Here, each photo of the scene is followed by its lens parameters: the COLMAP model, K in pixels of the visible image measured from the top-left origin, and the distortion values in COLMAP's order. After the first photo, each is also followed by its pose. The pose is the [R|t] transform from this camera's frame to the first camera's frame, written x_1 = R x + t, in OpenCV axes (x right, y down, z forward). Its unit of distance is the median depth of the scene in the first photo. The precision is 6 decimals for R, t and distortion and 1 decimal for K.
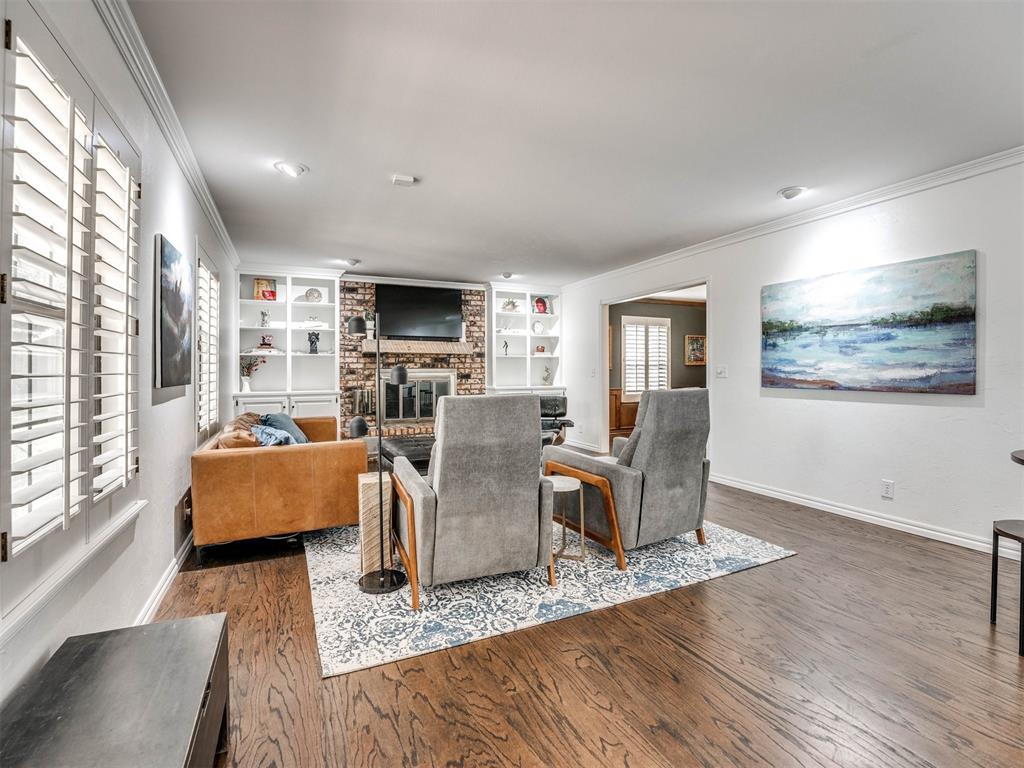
lens RADIAL K [[477.7, 0, 511.8], [0, 477.7, 376.9], [0, 0, 1]] dist [-0.022283, -0.000172]
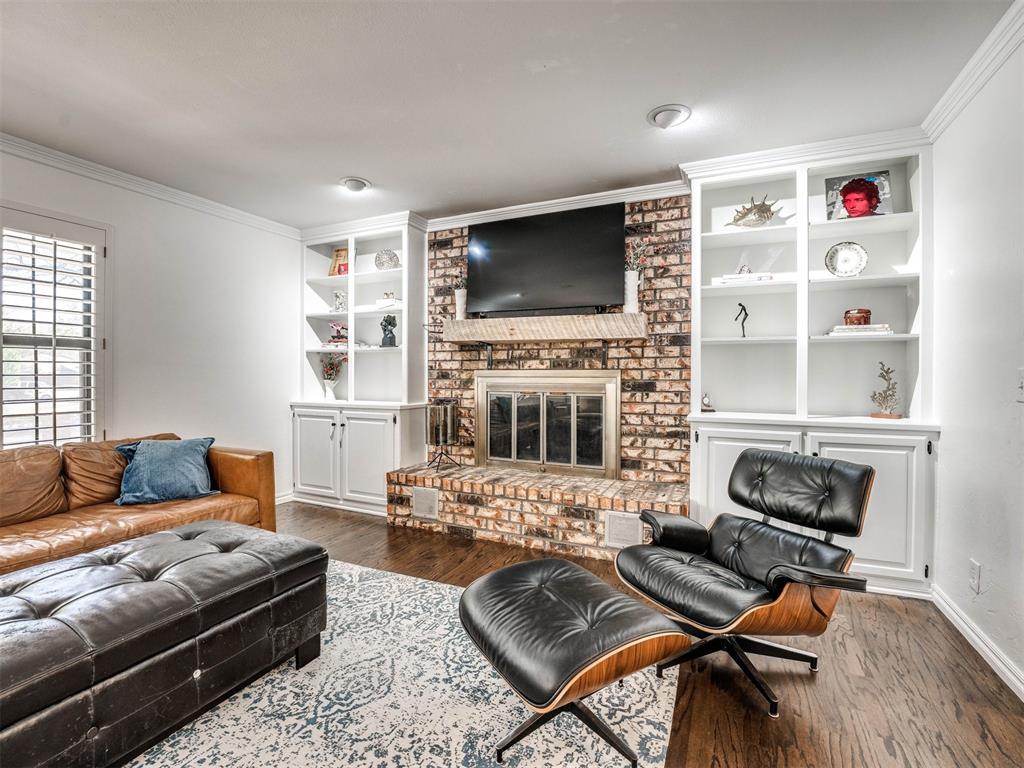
lens RADIAL K [[477.7, 0, 508.5], [0, 477.7, 375.1], [0, 0, 1]] dist [-0.022283, -0.000172]
pose [[0.636452, 0.011161, -0.771236, 0.184968], [-0.012856, 0.999910, 0.003861, -0.012543], [0.771209, 0.007458, 0.636538, 0.612272]]
